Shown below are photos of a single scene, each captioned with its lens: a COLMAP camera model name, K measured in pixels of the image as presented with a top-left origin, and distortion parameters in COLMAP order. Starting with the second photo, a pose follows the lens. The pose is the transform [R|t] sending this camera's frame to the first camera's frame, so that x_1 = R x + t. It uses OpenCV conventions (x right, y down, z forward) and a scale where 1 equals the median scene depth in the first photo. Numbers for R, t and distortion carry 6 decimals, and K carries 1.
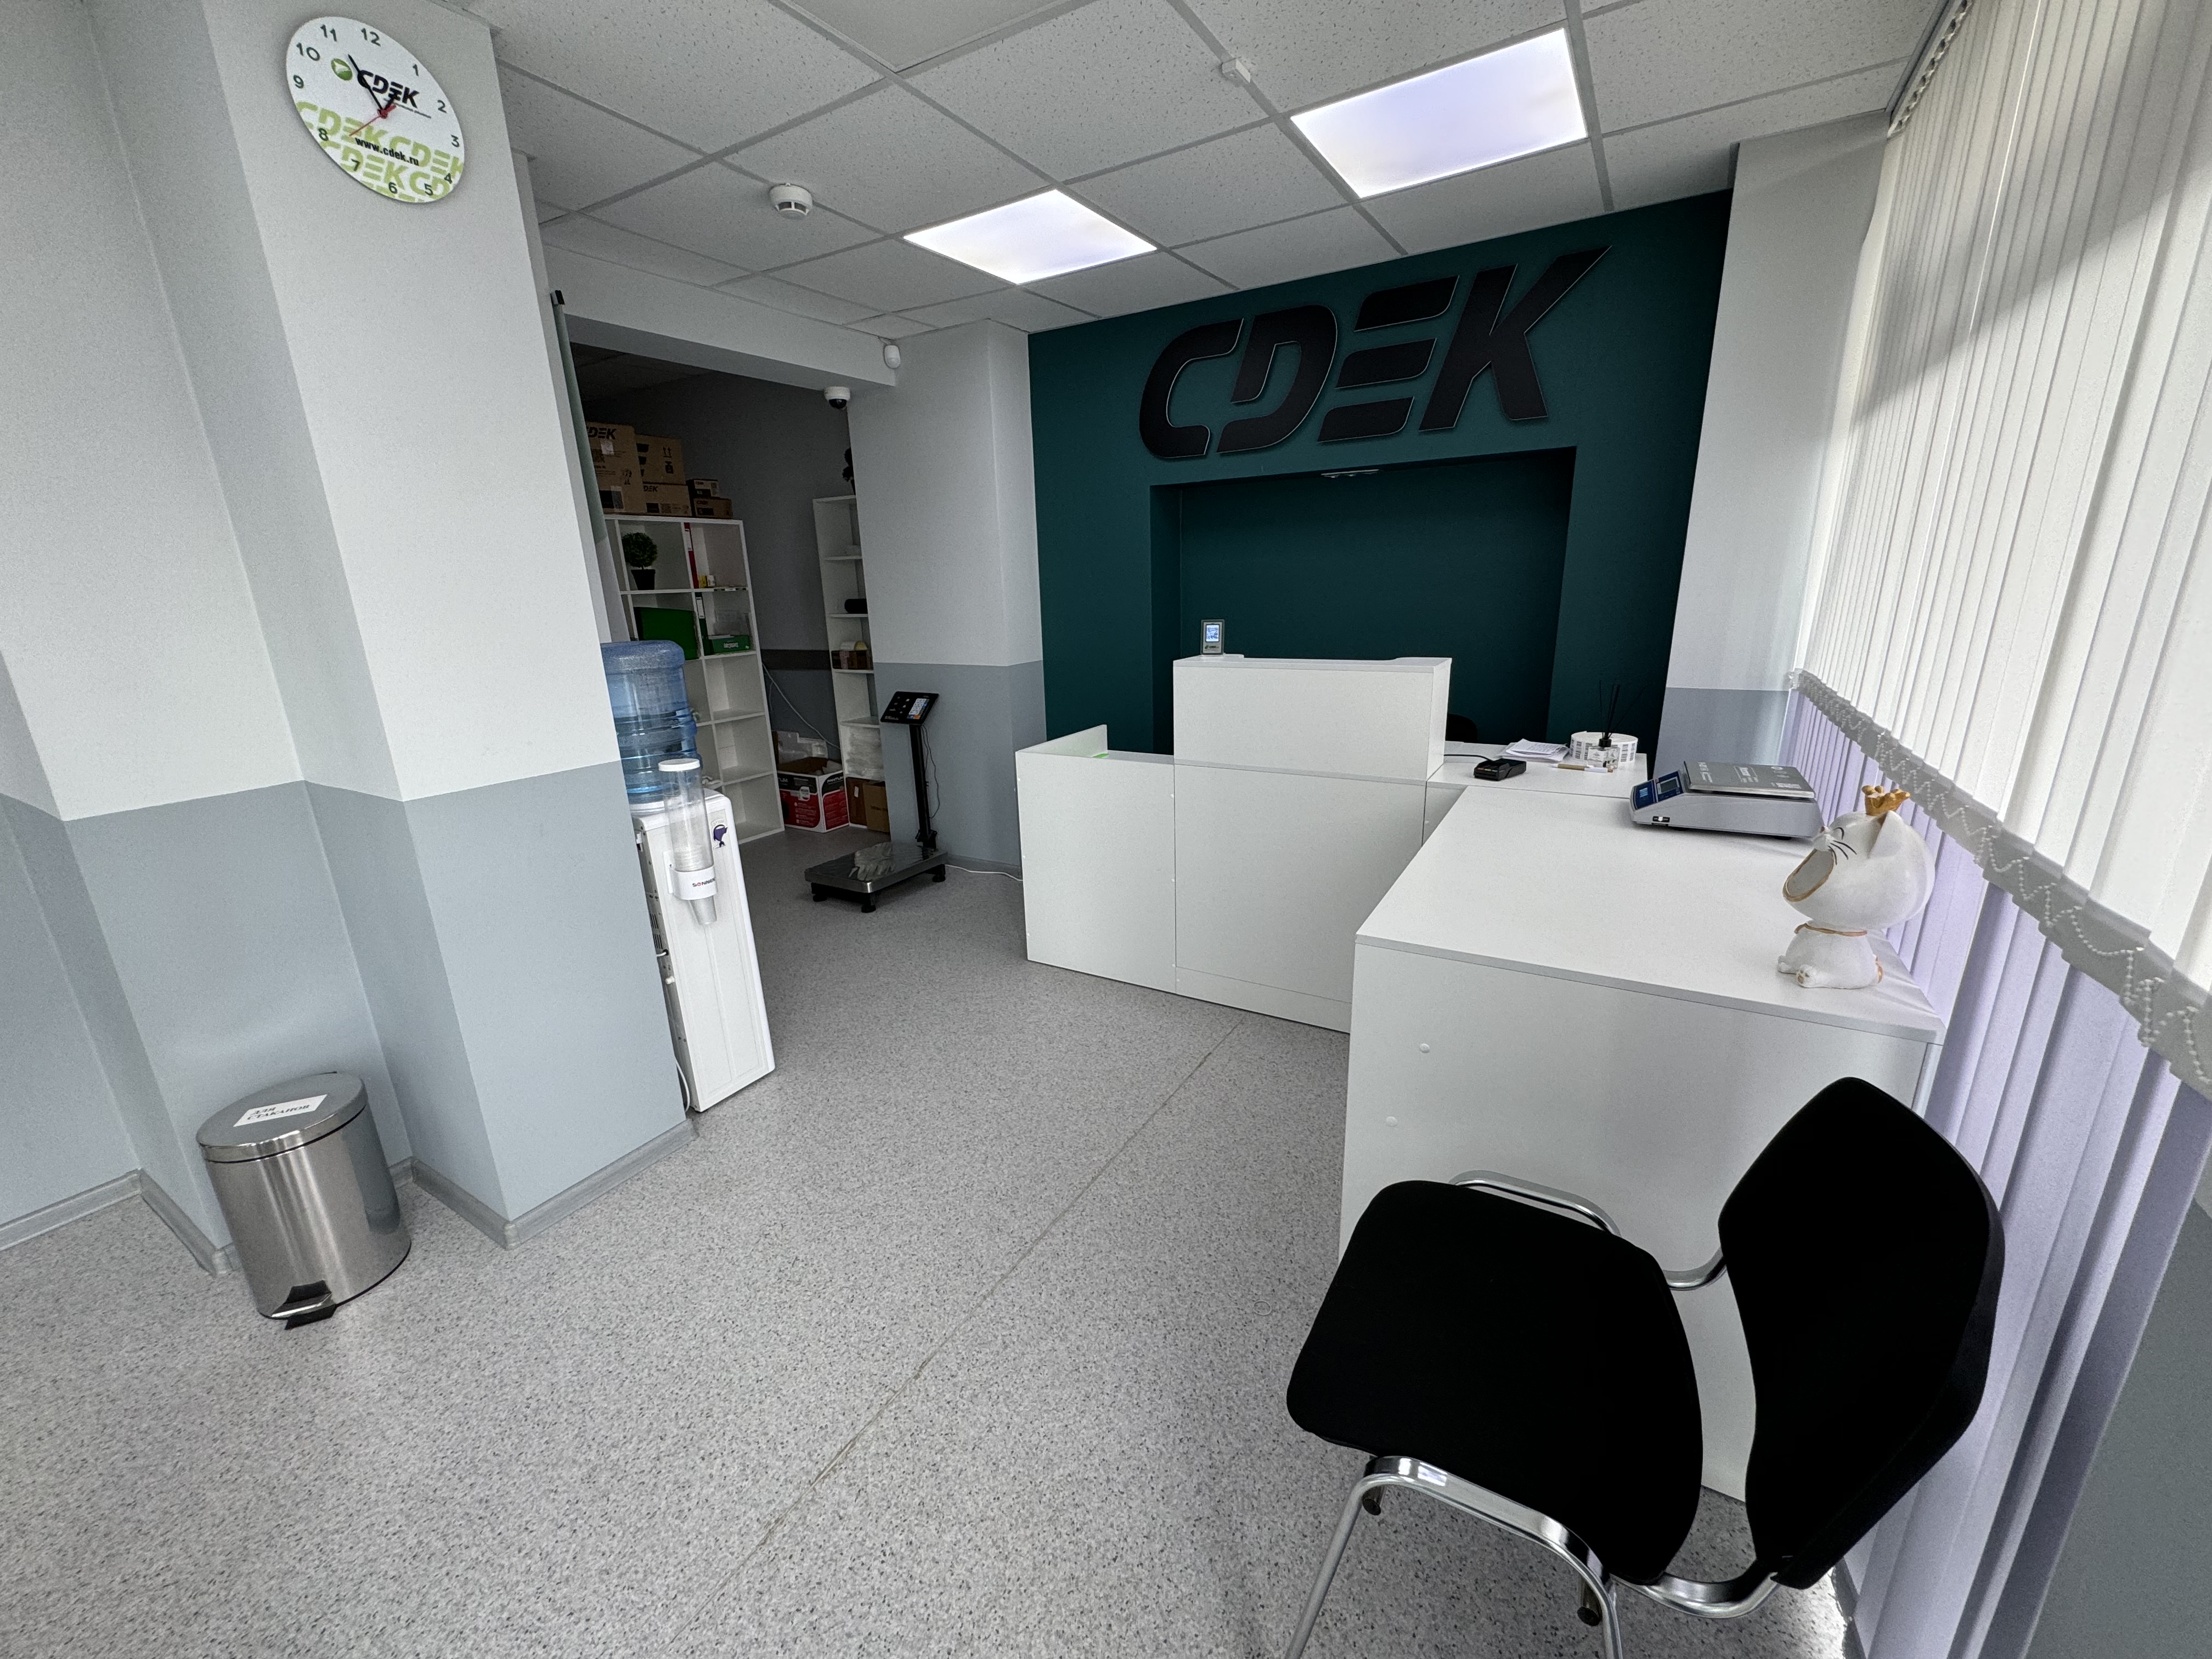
lens RADIAL K [[884.8, 0, 1104.3], [0, 884.8, 834.8], [0, 0, 1]] dist [-0.001149, 0.000088]
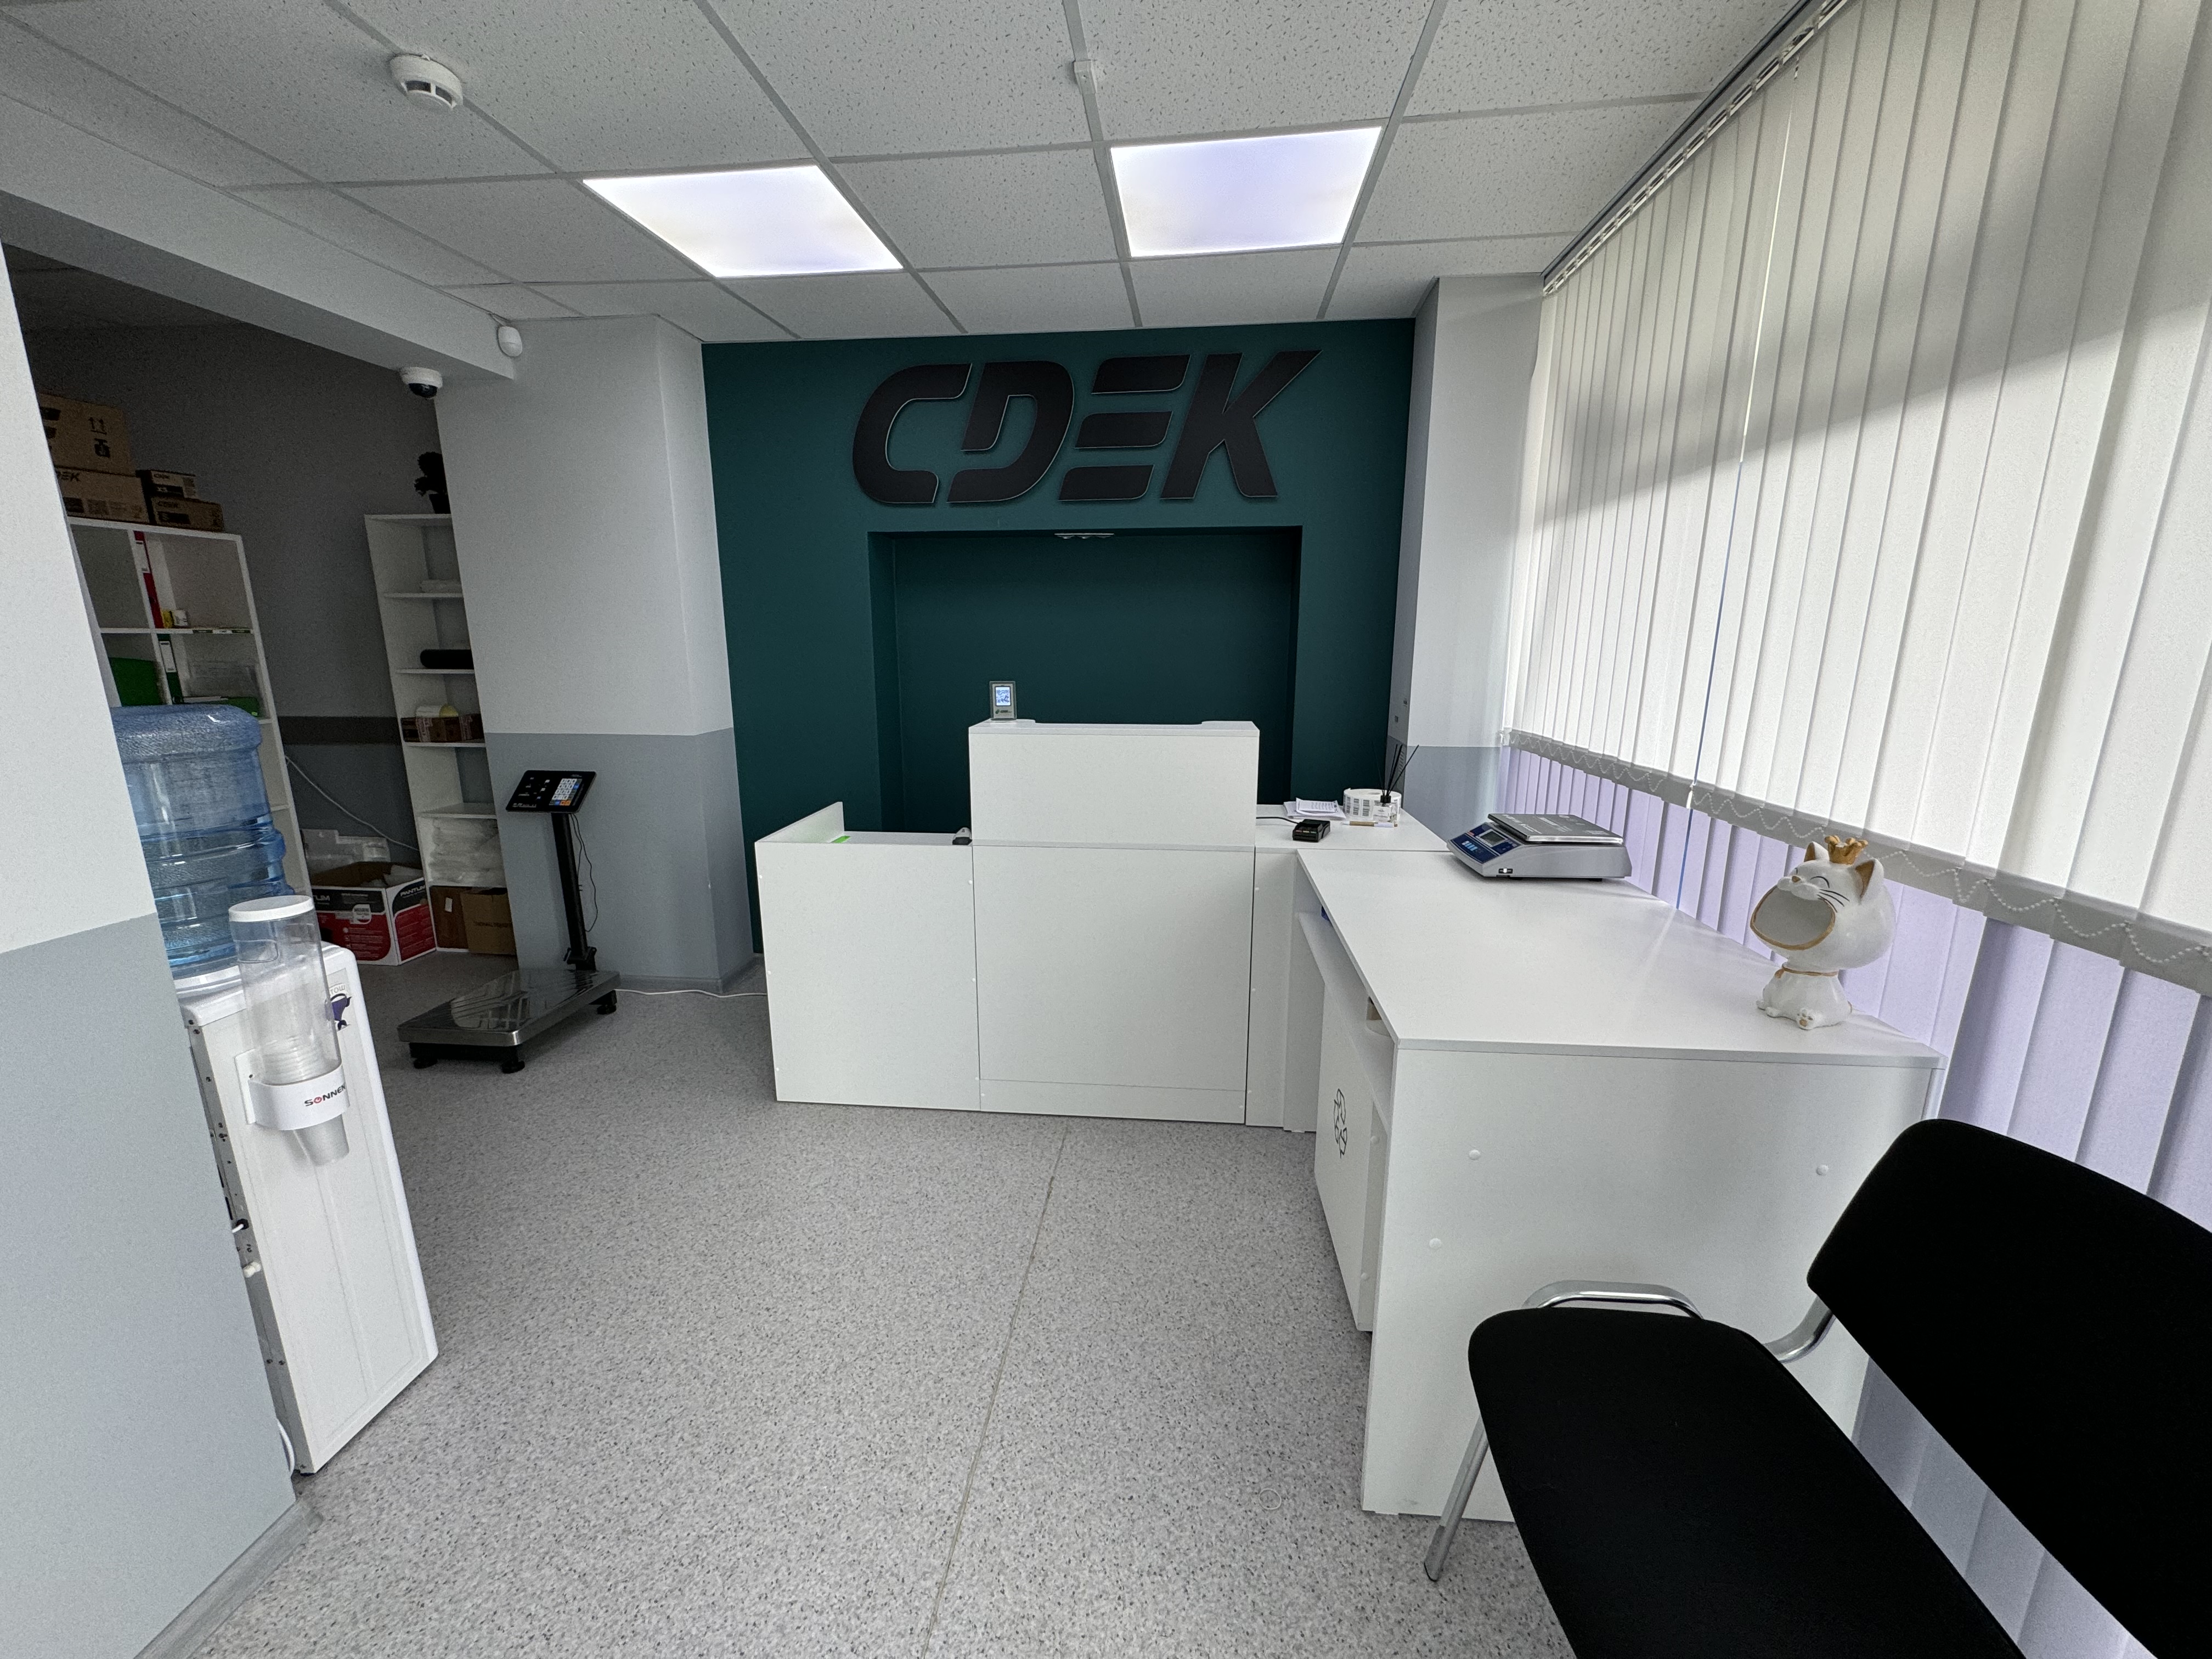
lens RADIAL K [[884.8, 0, 1098.2], [0, 884.8, 832.7], [0, 0, 1]] dist [-0.001149, 0.000088]
pose [[0.903457, -0.061815, 0.424197, -0.184755], [0.092029, 0.994445, -0.051090, -0.038992], [-0.418683, 0.085196, 0.904127, 0.175560]]
